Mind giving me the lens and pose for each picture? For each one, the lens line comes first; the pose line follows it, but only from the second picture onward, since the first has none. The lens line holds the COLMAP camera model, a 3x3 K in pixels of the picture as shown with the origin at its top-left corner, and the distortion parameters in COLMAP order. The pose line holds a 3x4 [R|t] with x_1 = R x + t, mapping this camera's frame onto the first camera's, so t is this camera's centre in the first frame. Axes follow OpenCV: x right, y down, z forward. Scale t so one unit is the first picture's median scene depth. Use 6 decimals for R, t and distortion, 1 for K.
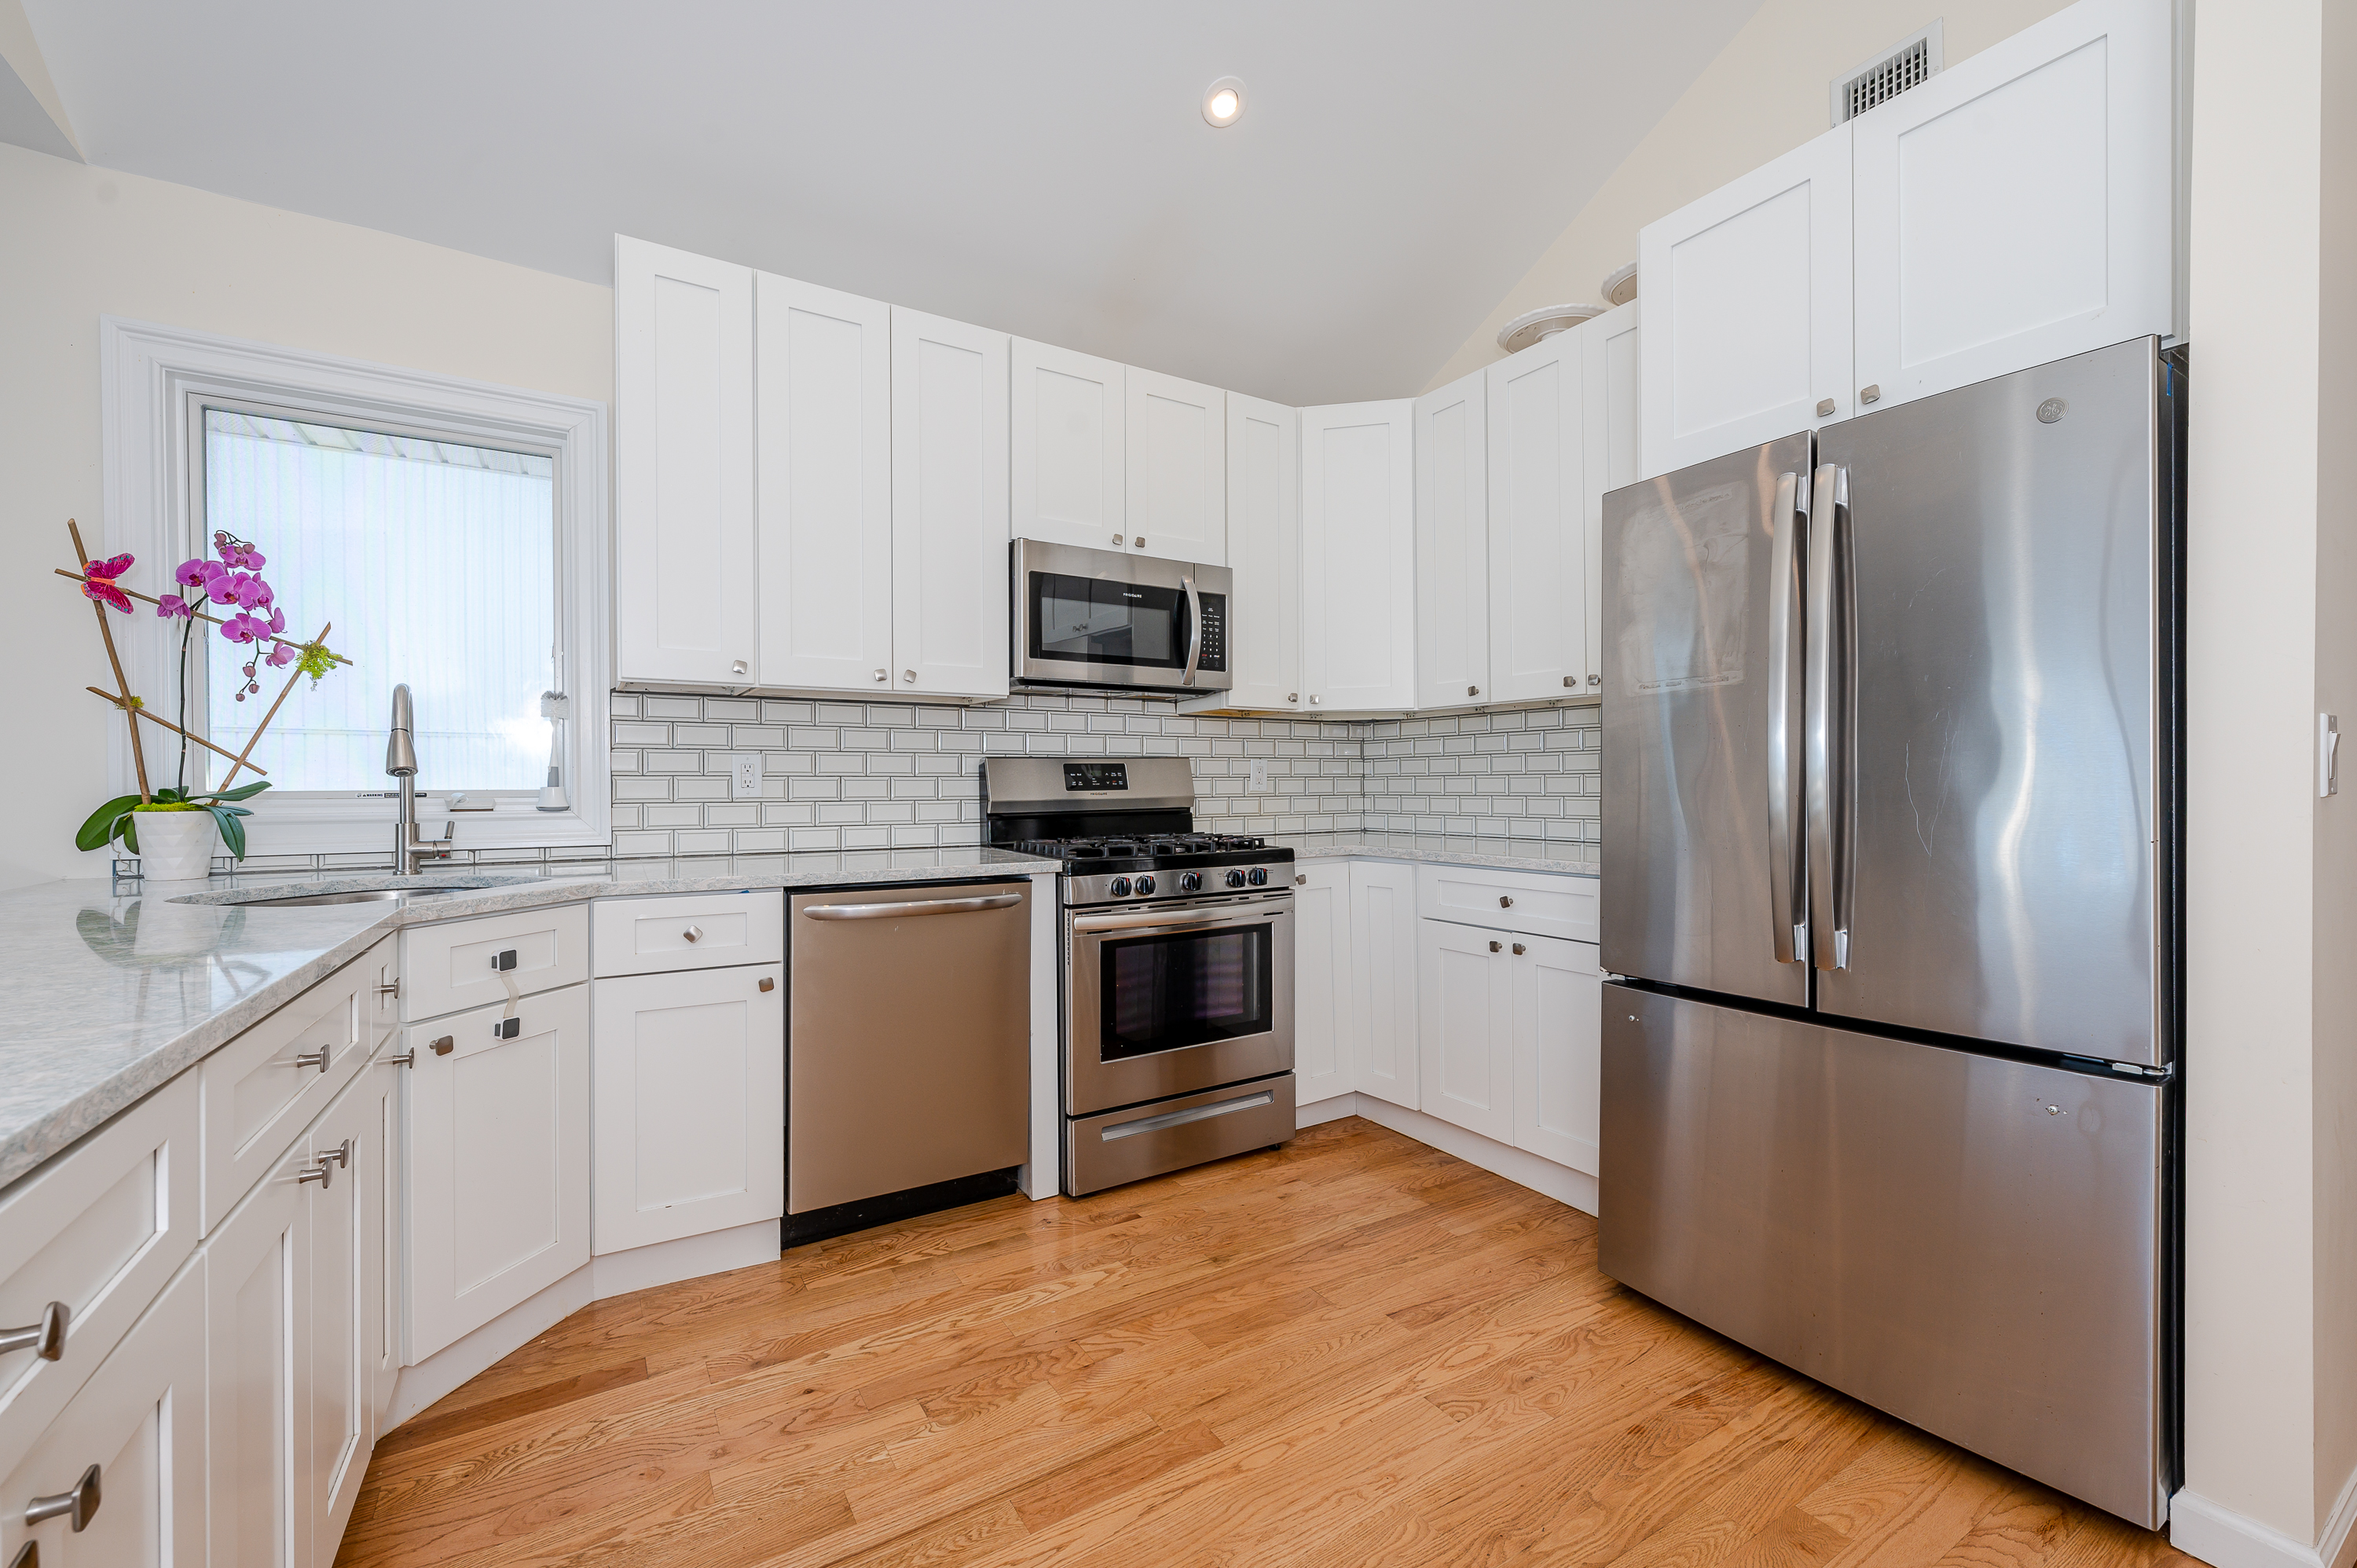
lens RADIAL K [[978.1, 0, 1178.5], [0, 978.1, 784.0], [0, 0, 1]] dist [-0.000192, 0.000254]
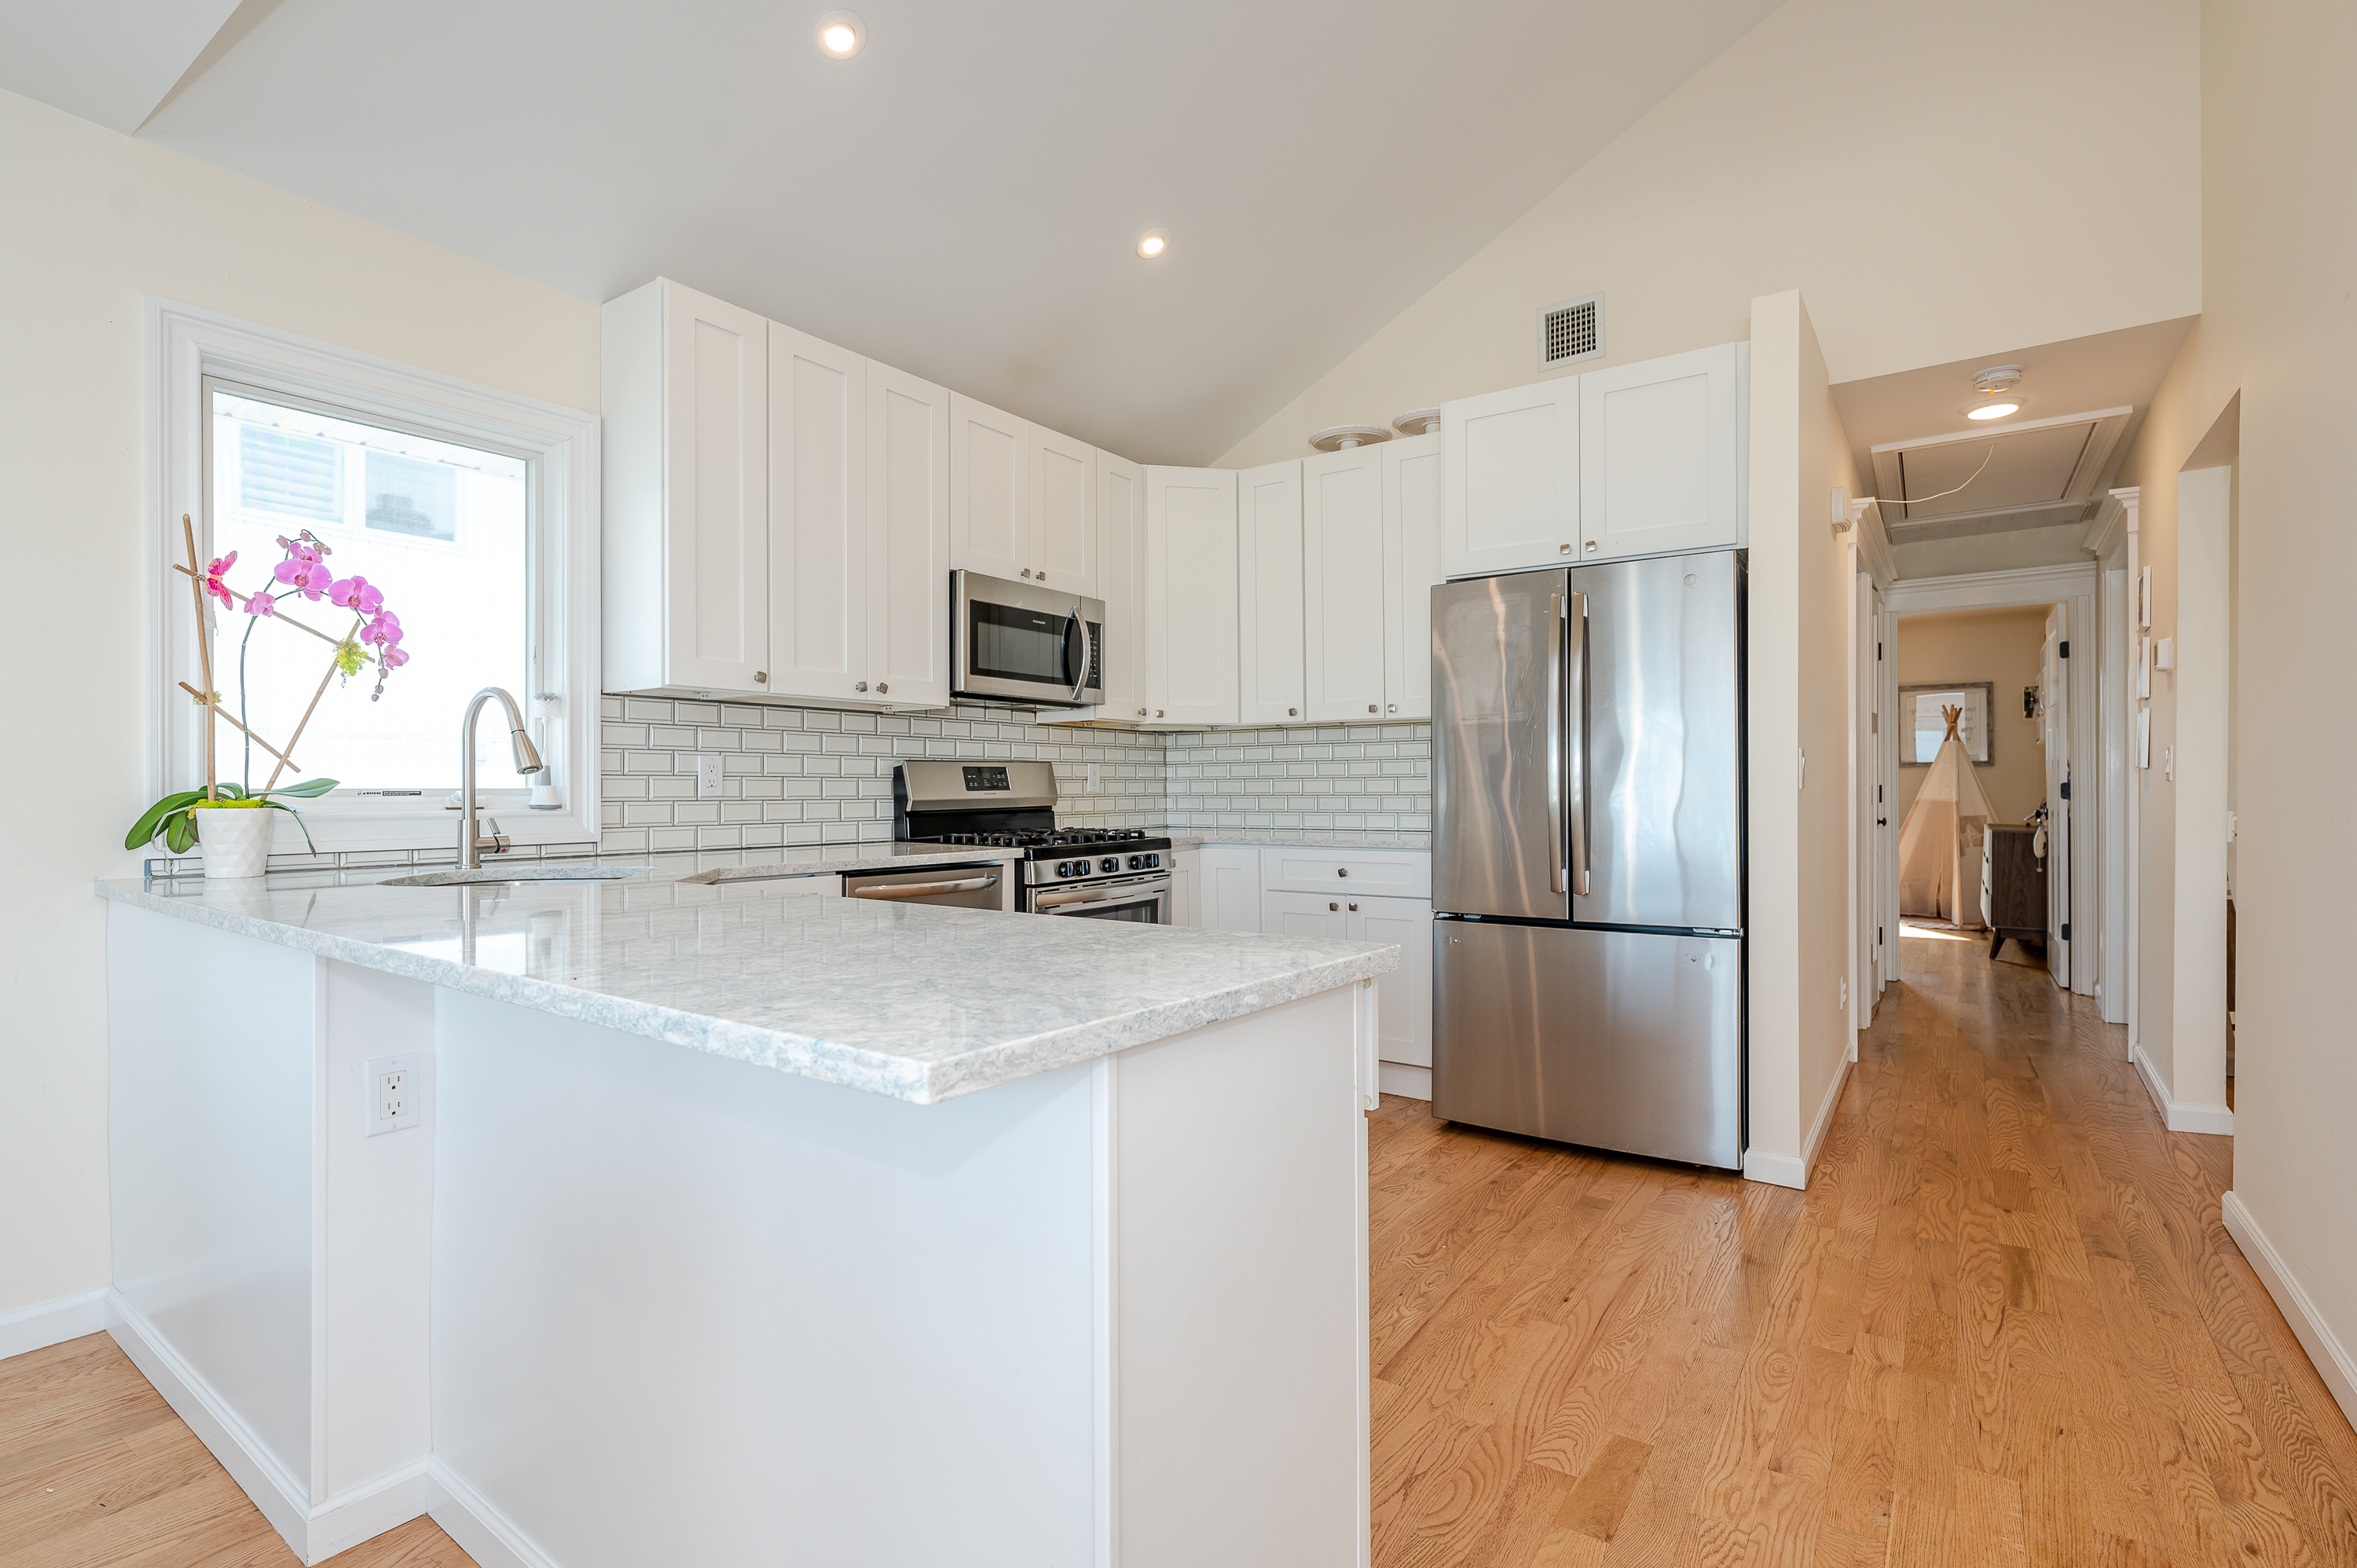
lens RADIAL K [[1103.6, 0, 1178.5], [0, 1103.6, 784.0], [0, 0, 1]] dist [0.000078, 0.000089]
pose [[0.923365, 0.002383, 0.383916, -0.418250], [-0.000275, 0.999985, -0.005544, 0.006680], [-0.383923, 0.005014, 0.923351, -0.286466]]
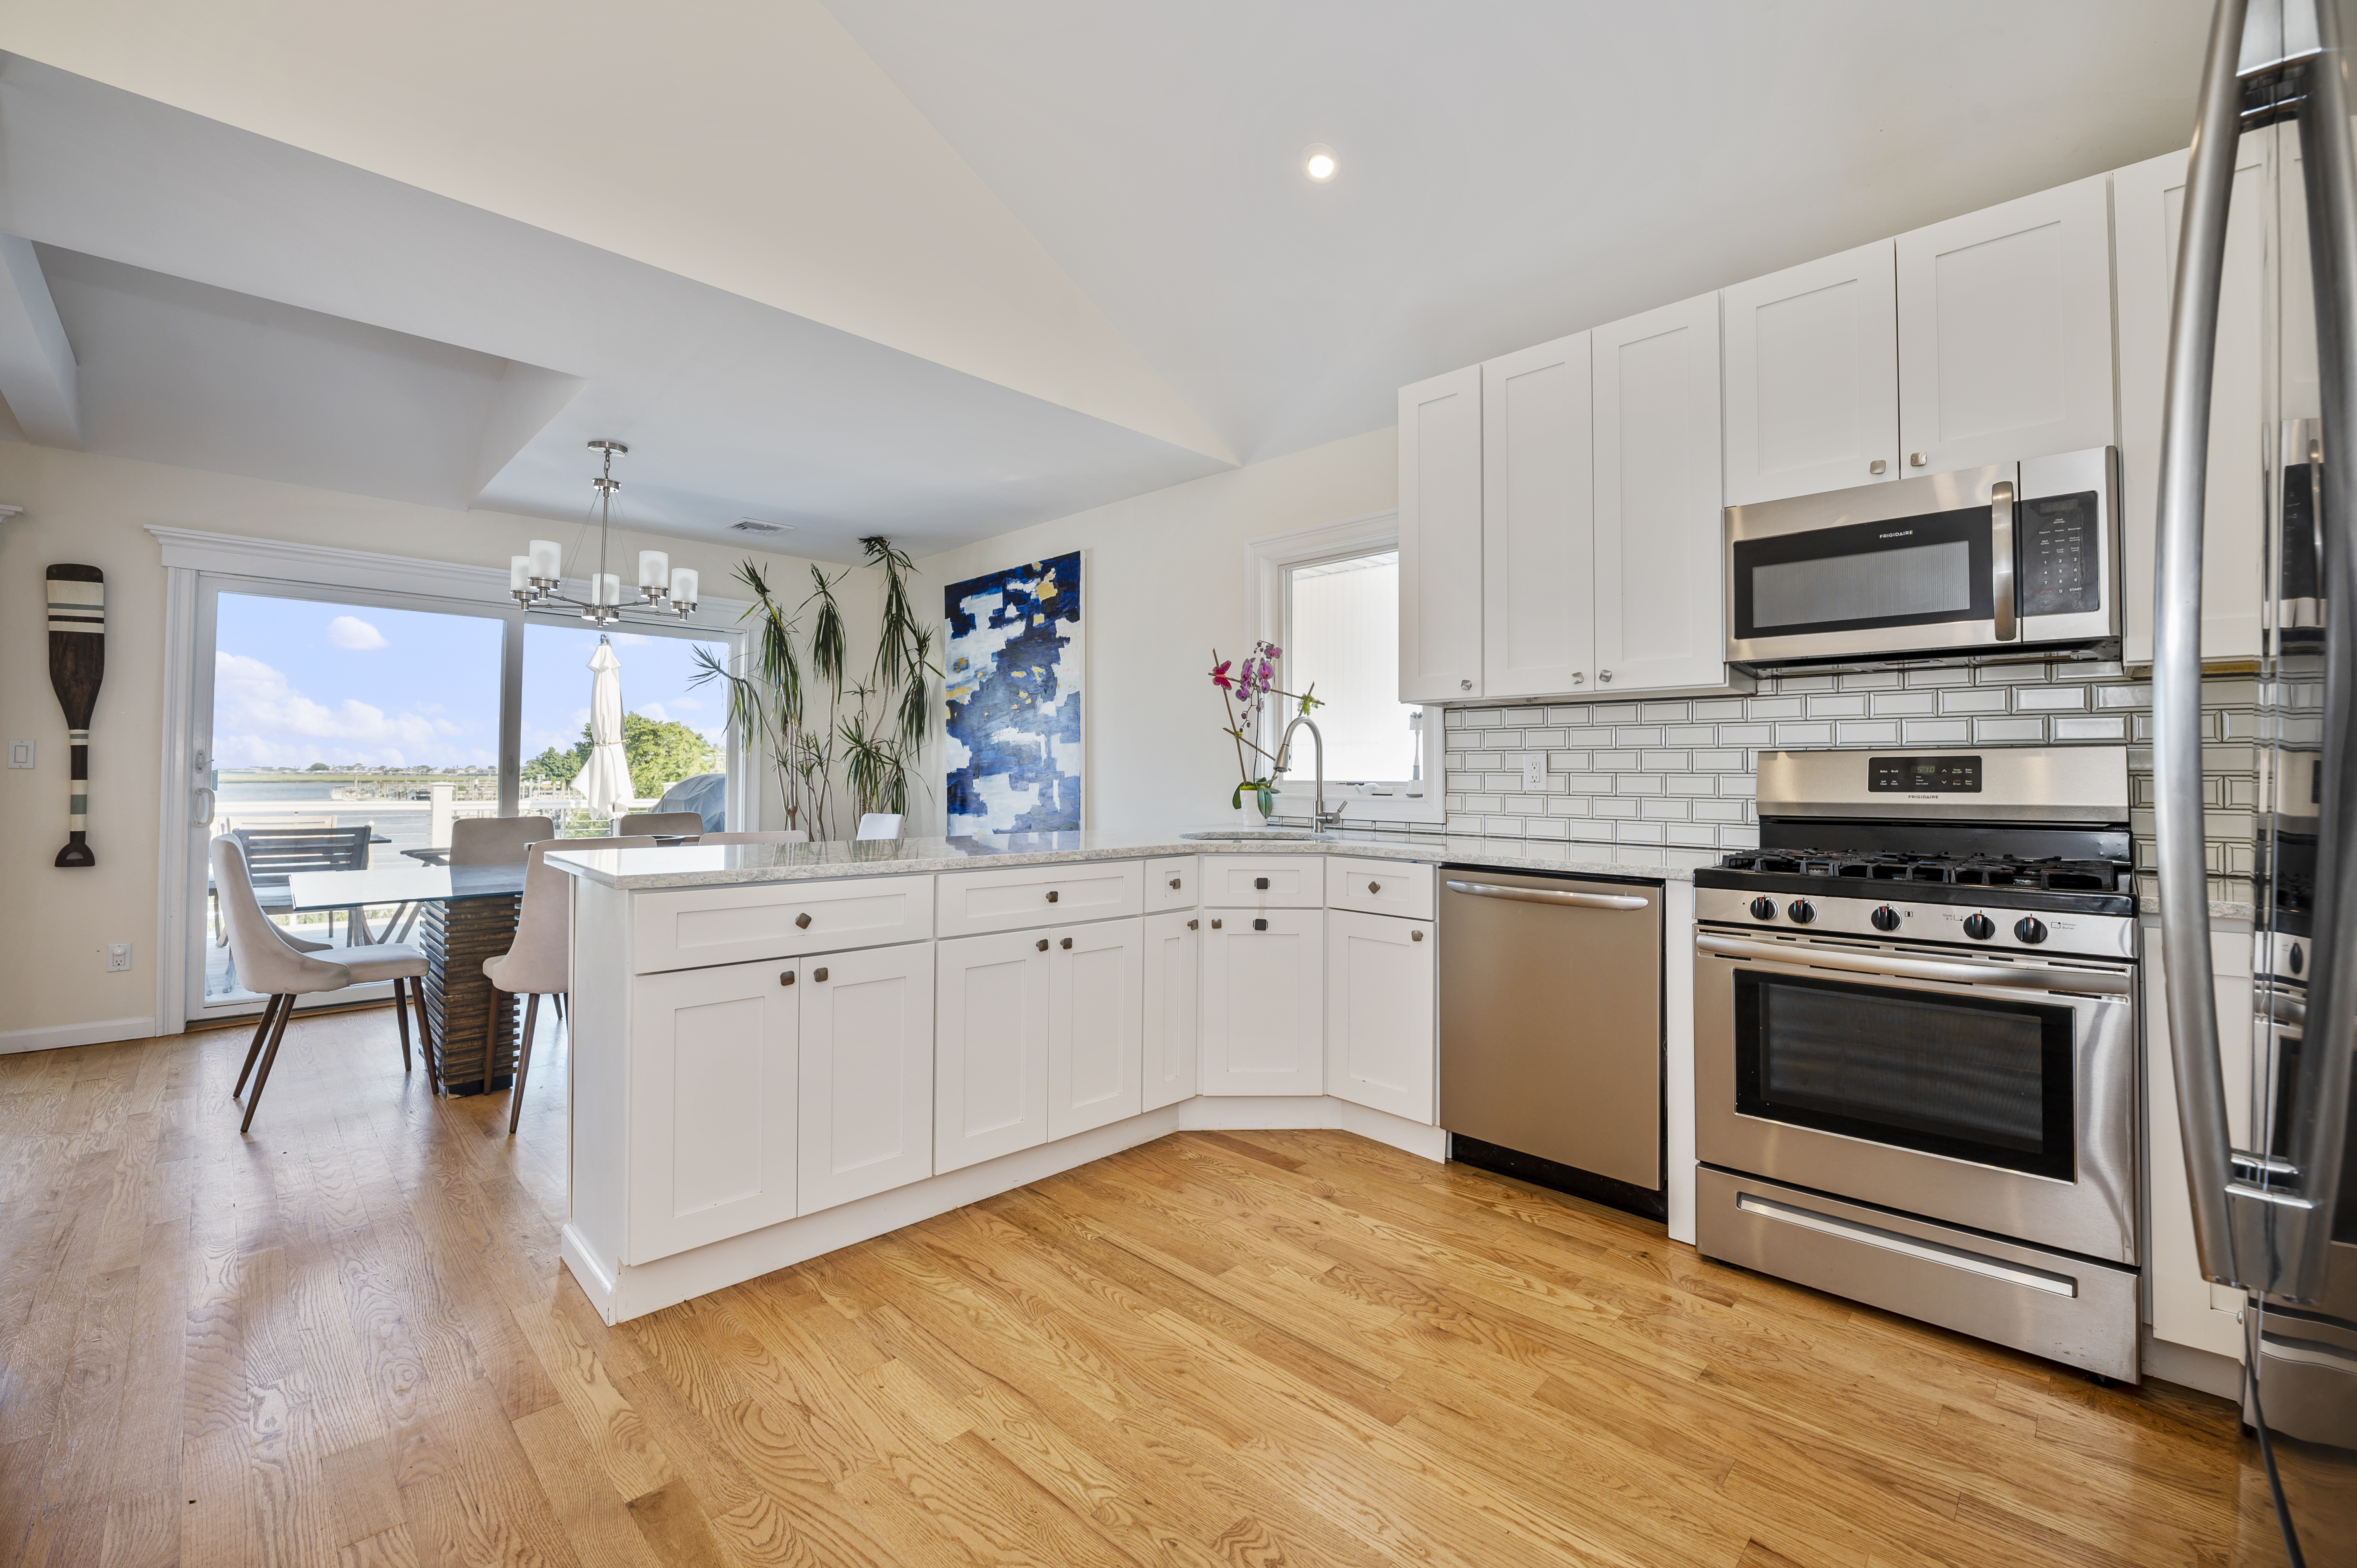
lens RADIAL K [[966.1, 0, 1184.7], [0, 966.1, 752.5], [0, 0, 1]] dist [-0.022834, 0.000008]
pose [[0.234719, -0.018153, -0.971894, 0.564624], [-0.009319, 0.999738, -0.020924, -0.003891], [0.972019, 0.013968, 0.234488, 0.313470]]
